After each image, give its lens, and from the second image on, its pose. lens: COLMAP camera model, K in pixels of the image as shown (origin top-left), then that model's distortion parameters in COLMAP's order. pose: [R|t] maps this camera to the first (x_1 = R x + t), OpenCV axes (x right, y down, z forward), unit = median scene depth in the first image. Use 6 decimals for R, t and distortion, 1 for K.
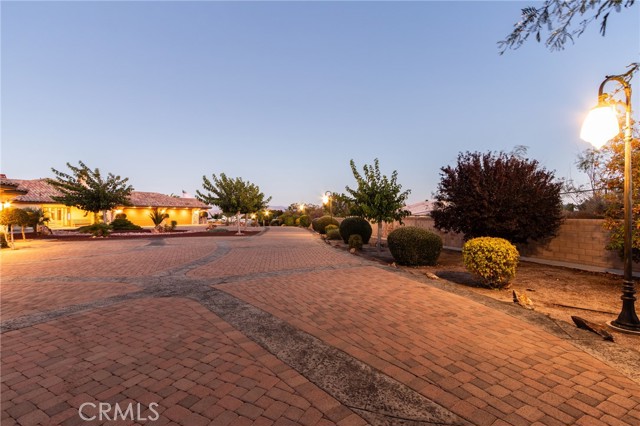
lens RADIAL K [[291.9, 0, 312.7], [0, 291.9, 214.2], [0, 0, 1]] dist [0.004190, -0.000284]
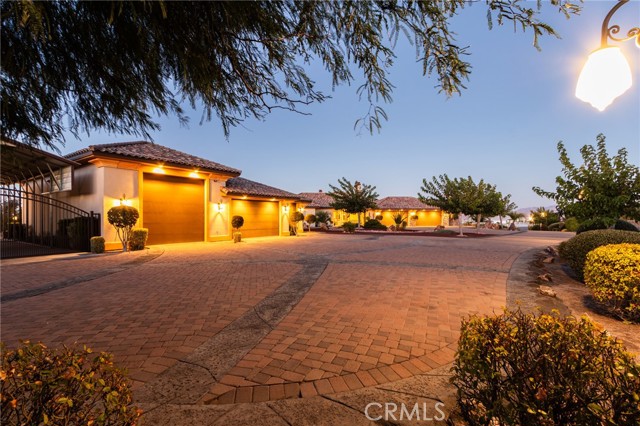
lens RADIAL K [[295.5, 0, 312.2], [0, 295.5, 216.2], [0, 0, 1]] dist [0.001961, -0.000276]
pose [[0.627182, -0.001523, -0.778871, 0.198104], [-0.000234, 0.999998, -0.002144, 0.005373], [0.778873, 0.001527, 0.627180, 0.006636]]
